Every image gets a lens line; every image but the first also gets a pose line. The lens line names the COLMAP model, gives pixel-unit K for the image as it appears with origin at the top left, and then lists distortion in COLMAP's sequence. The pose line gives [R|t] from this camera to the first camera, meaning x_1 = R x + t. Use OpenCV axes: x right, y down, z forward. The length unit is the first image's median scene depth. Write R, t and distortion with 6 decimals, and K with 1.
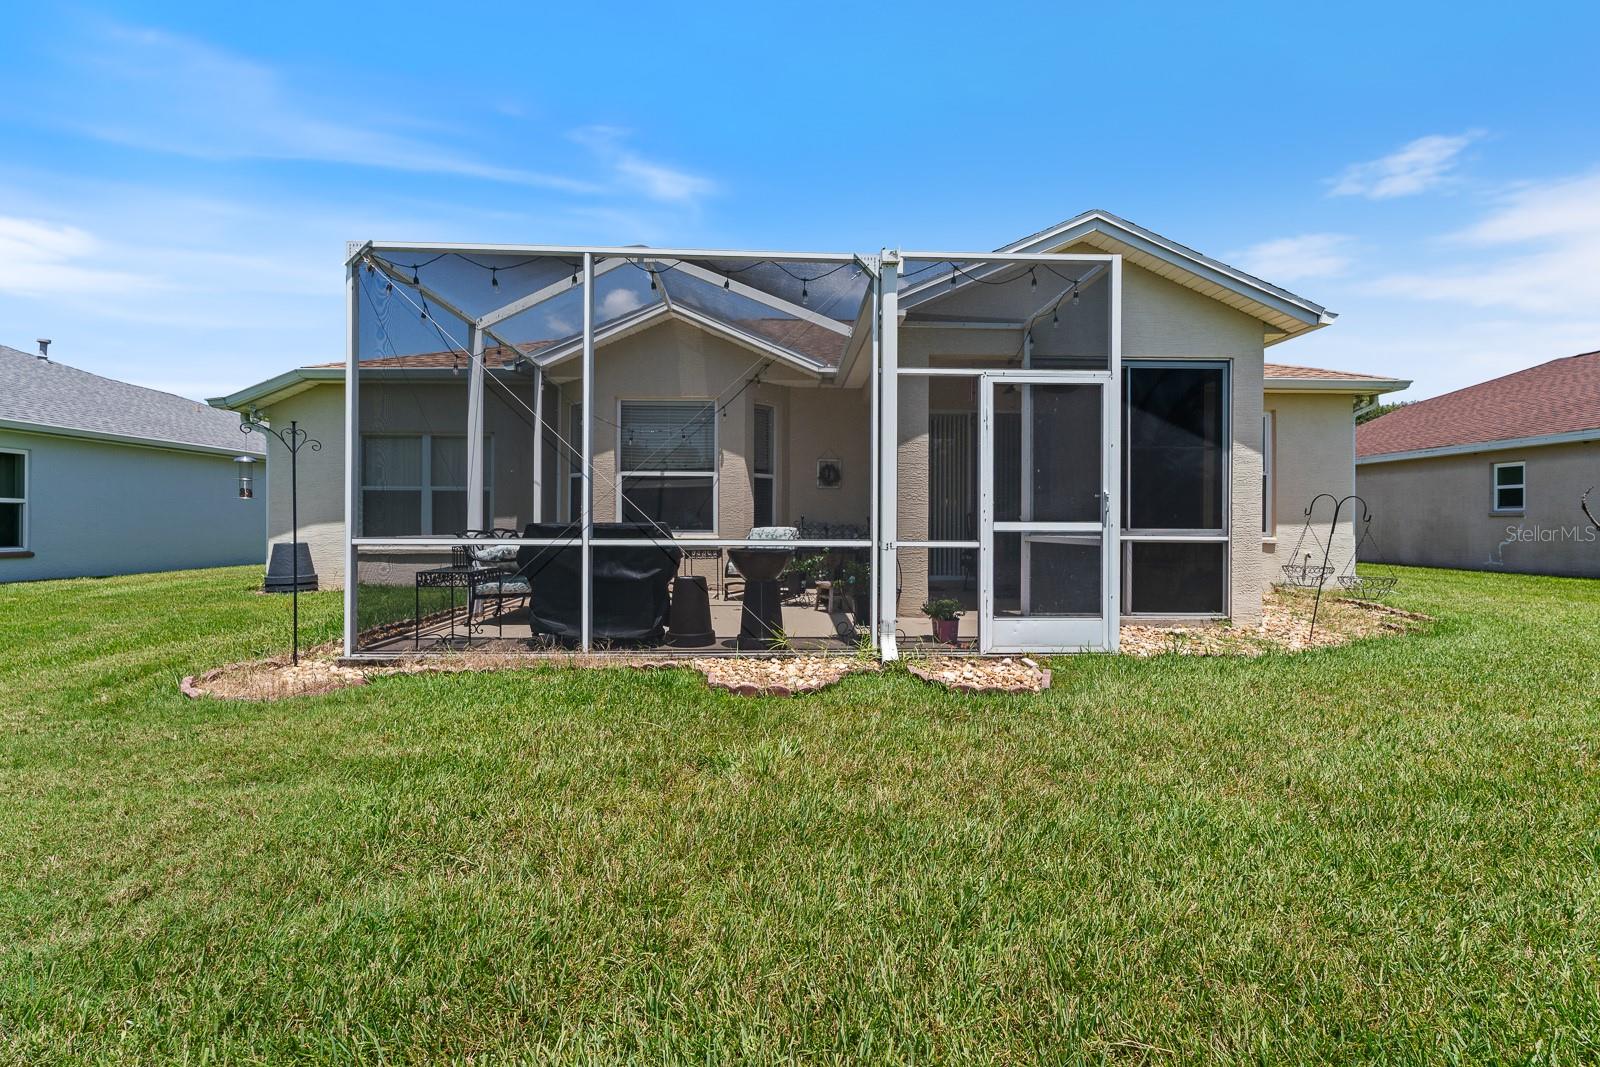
lens RADIAL K [[700.2, 0, 800.0], [0, 700.2, 533.5], [0, 0, 1]] dist [-0.000499, 0.000084]
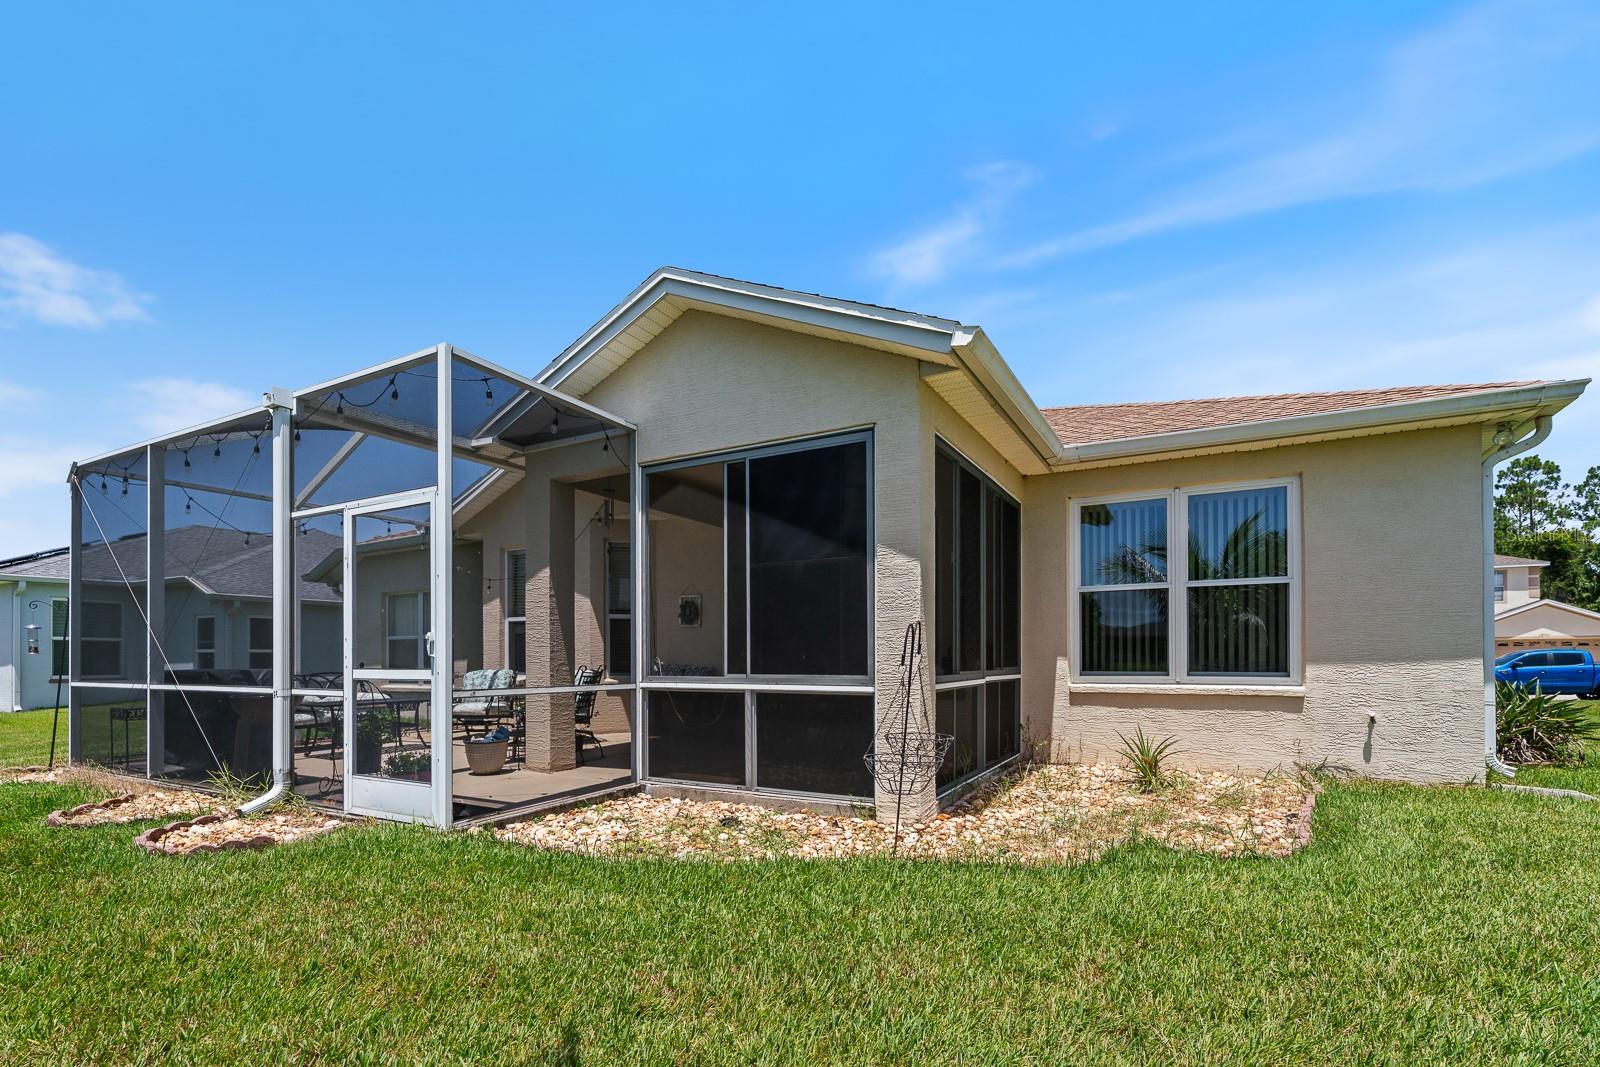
lens RADIAL K [[743.2, 0, 799.4], [0, 743.2, 669.1], [0, 0, 1]] dist [-0.002405, -0.000216]
pose [[0.855534, -0.000611, -0.517747, 0.941356], [-0.000823, 0.999996, -0.002541, -0.010683], [0.517746, 0.002600, 0.855530, 0.353027]]
